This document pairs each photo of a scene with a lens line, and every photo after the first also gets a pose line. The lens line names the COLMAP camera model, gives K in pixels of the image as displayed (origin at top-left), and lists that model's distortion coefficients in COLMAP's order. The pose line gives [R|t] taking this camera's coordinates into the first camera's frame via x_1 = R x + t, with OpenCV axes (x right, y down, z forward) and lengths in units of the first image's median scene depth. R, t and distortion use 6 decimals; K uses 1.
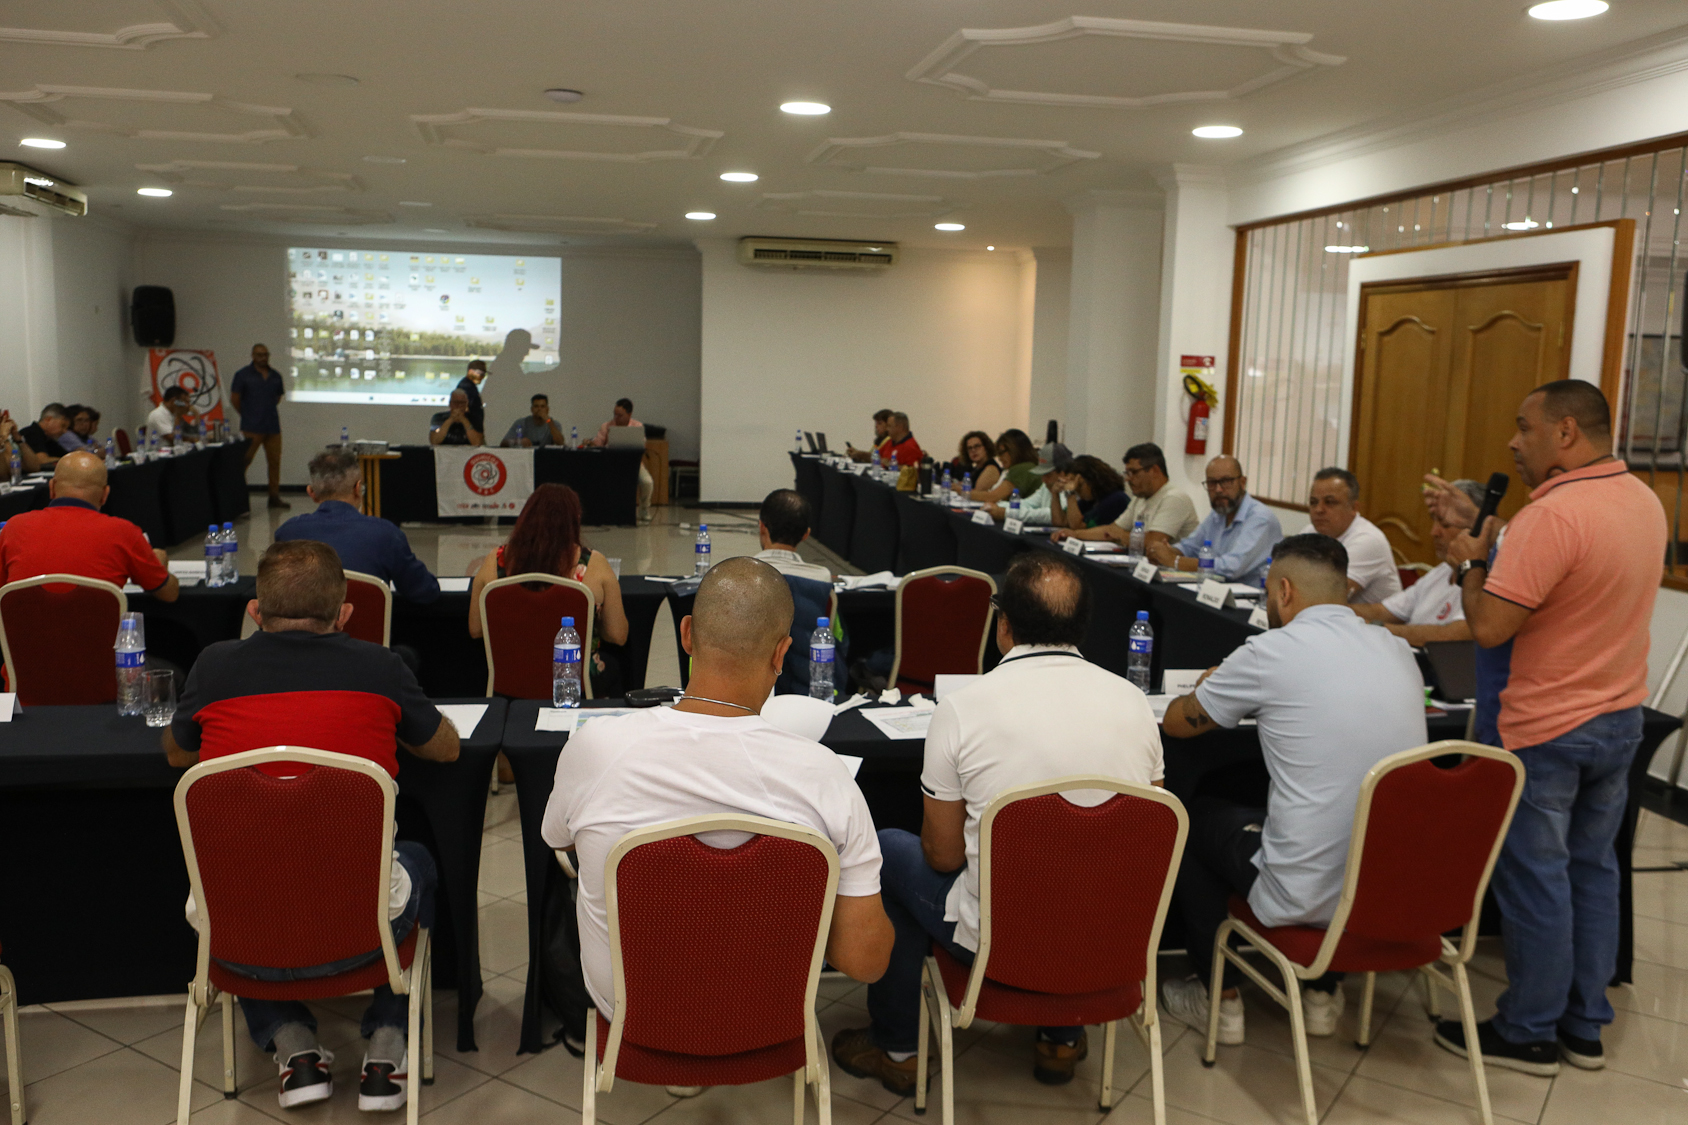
lens RADIAL K [[1547.6, 0, 847.3], [0, 1547.6, 570.3], [0, 0, 1]] dist [-0.007350, -0.004955]
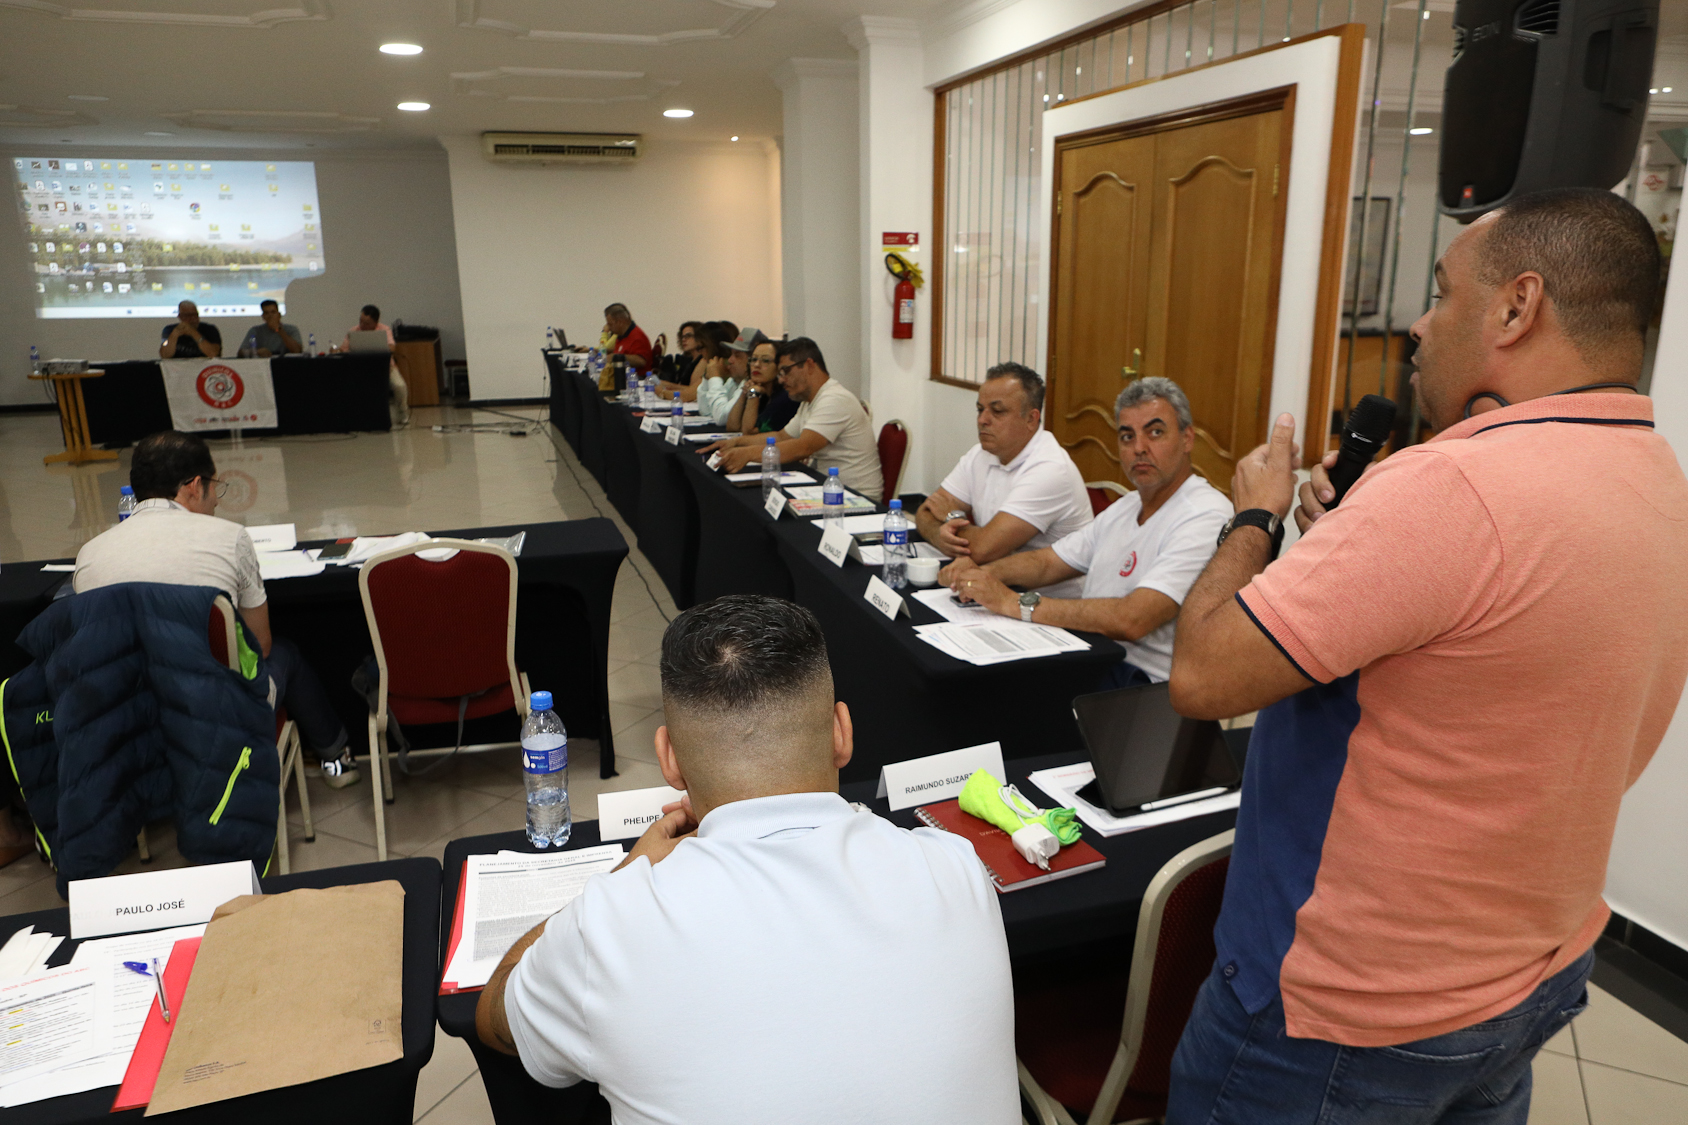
lens RADIAL K [[1230.8, 0, 862.2], [0, 1230.8, 602.6], [0, 0, 1]] dist [-0.007522, 0.002063]
pose [[0.990989, -0.068017, 0.115389, 0.070920], [0.051458, 0.988691, 0.140860, -0.015490], [-0.123665, -0.133653, 0.983282, 0.163721]]
